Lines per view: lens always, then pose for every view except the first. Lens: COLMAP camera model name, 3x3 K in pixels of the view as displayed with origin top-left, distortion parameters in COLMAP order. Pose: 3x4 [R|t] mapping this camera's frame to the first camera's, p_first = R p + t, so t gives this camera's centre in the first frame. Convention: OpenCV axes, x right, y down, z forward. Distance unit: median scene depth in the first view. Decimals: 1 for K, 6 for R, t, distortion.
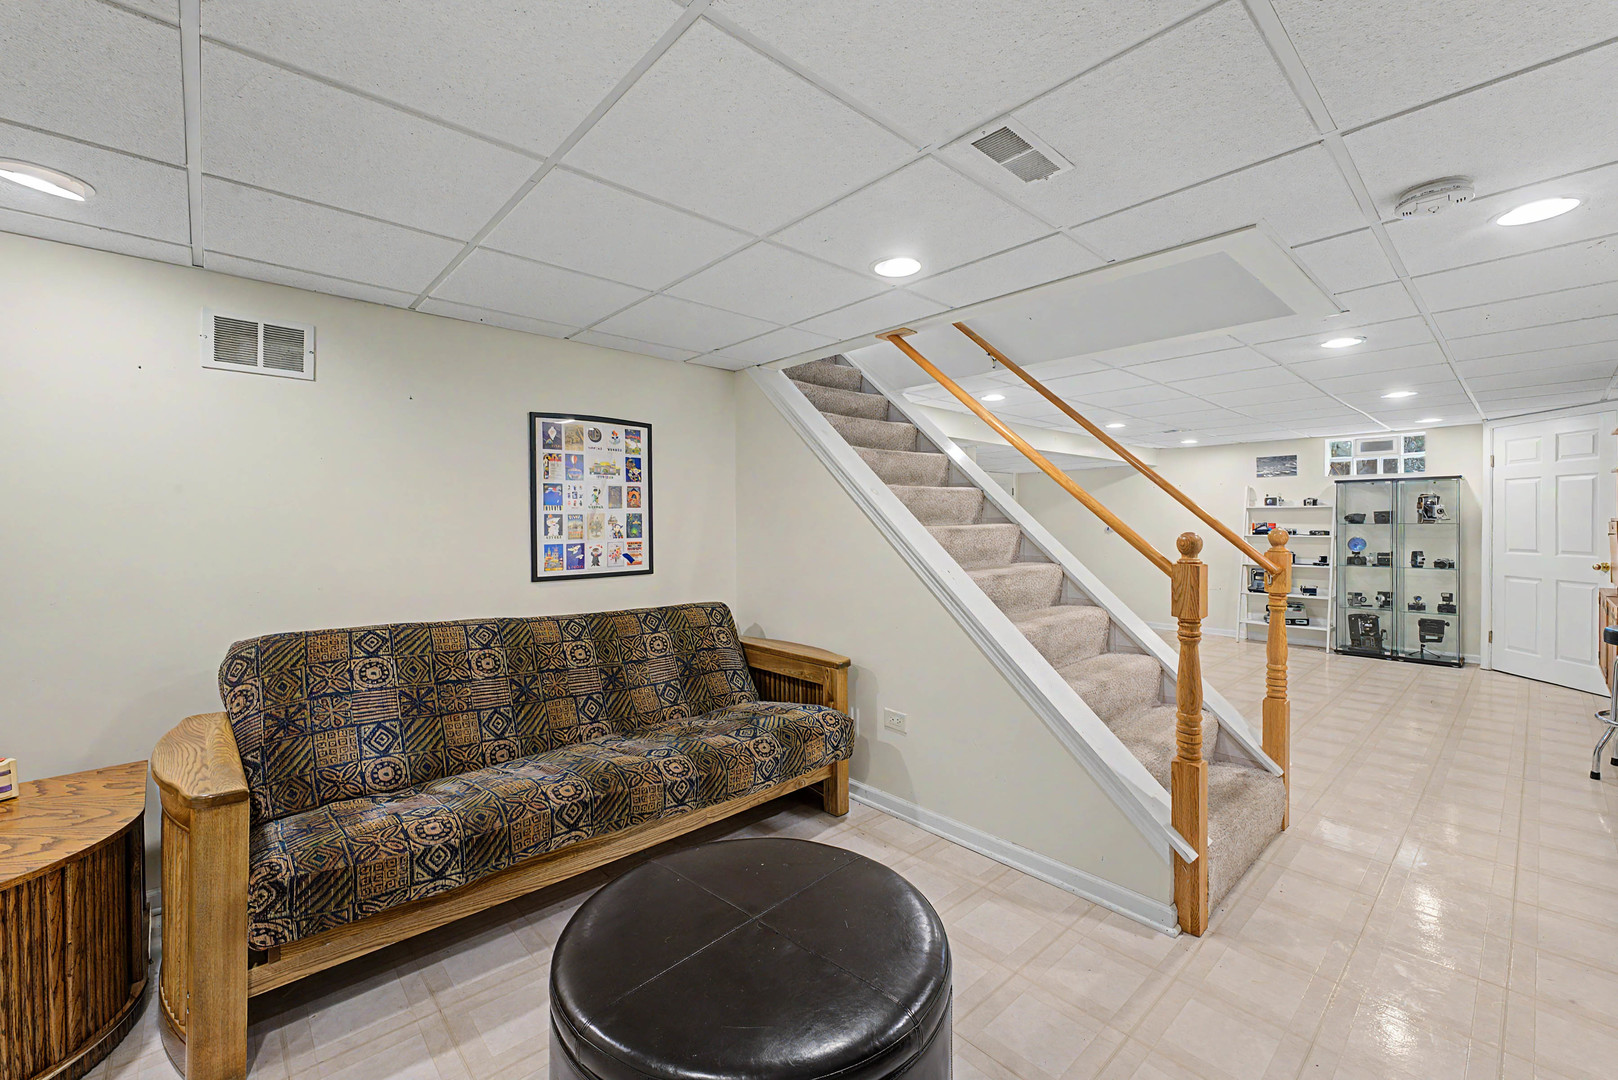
lens RADIAL K [[662.0, 0, 811.7], [0, 662.0, 533.4], [0, 0, 1]] dist [0.001889, -0.000471]
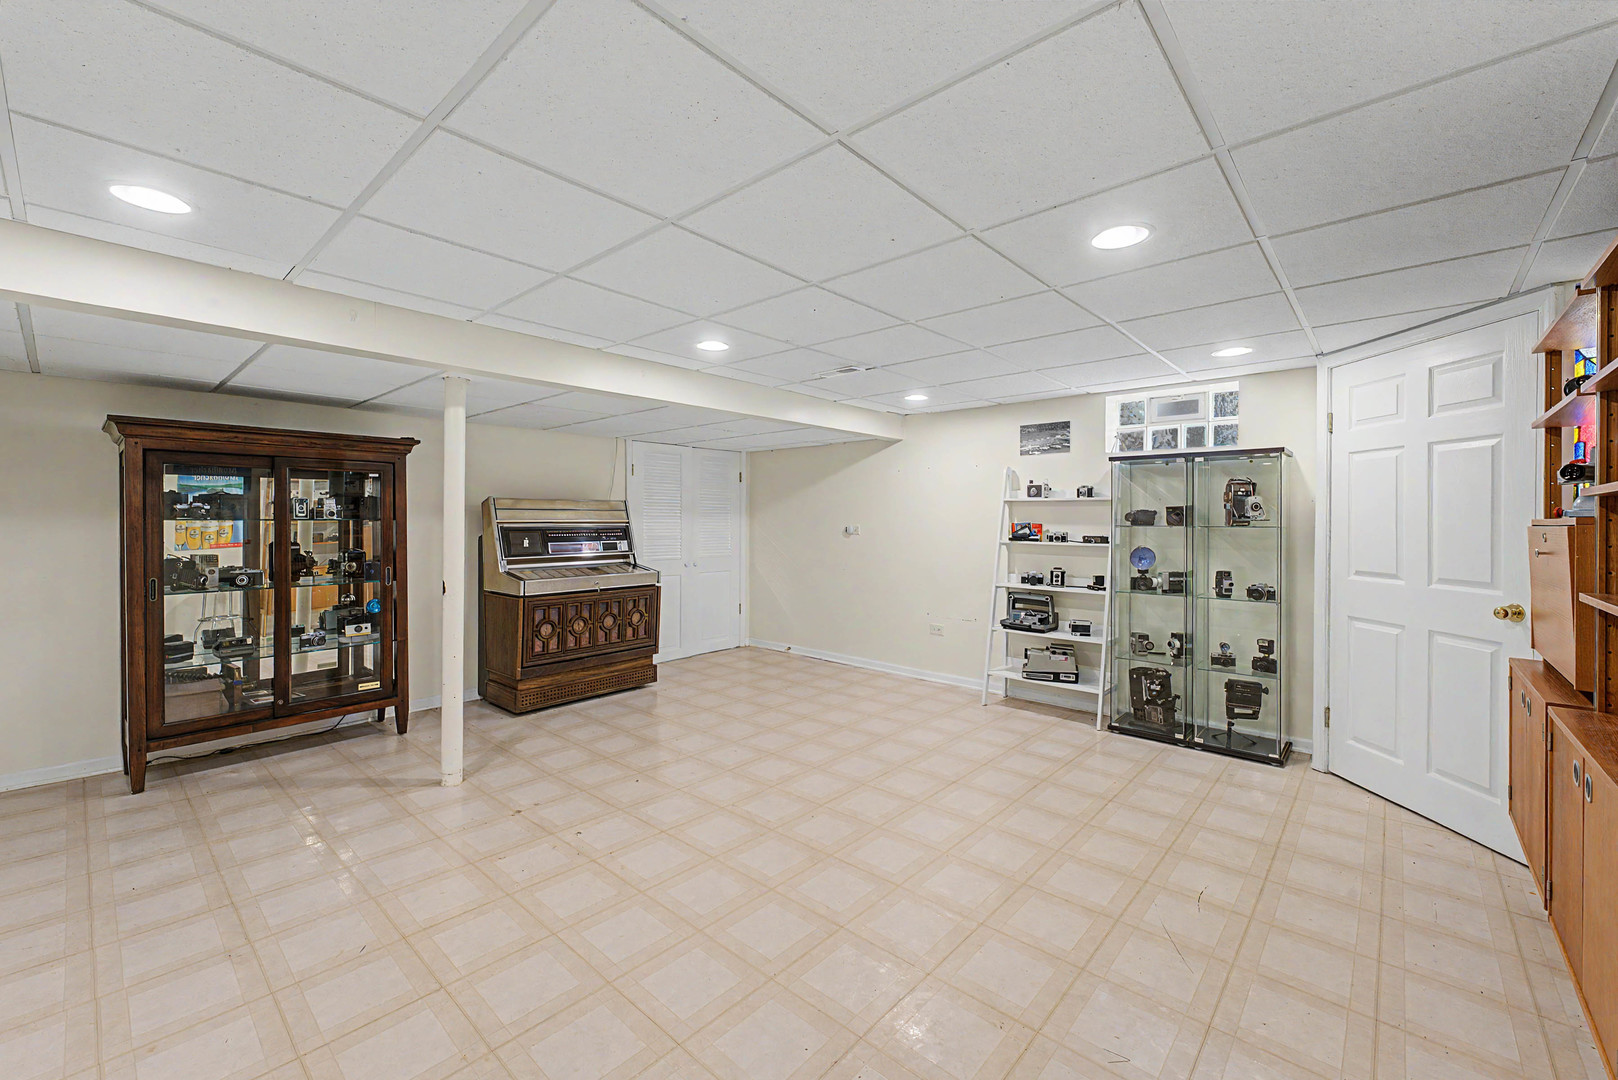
lens RADIAL K [[662.0, 0, 808.1], [0, 662.0, 528.2], [0, 0, 1]] dist [0.001889, -0.000471]
pose [[0.995025, 0.005343, 0.099483, 0.446040], [-0.005146, 0.999984, -0.002234, -0.009243], [-0.099493, 0.001711, 0.995037, 0.405027]]
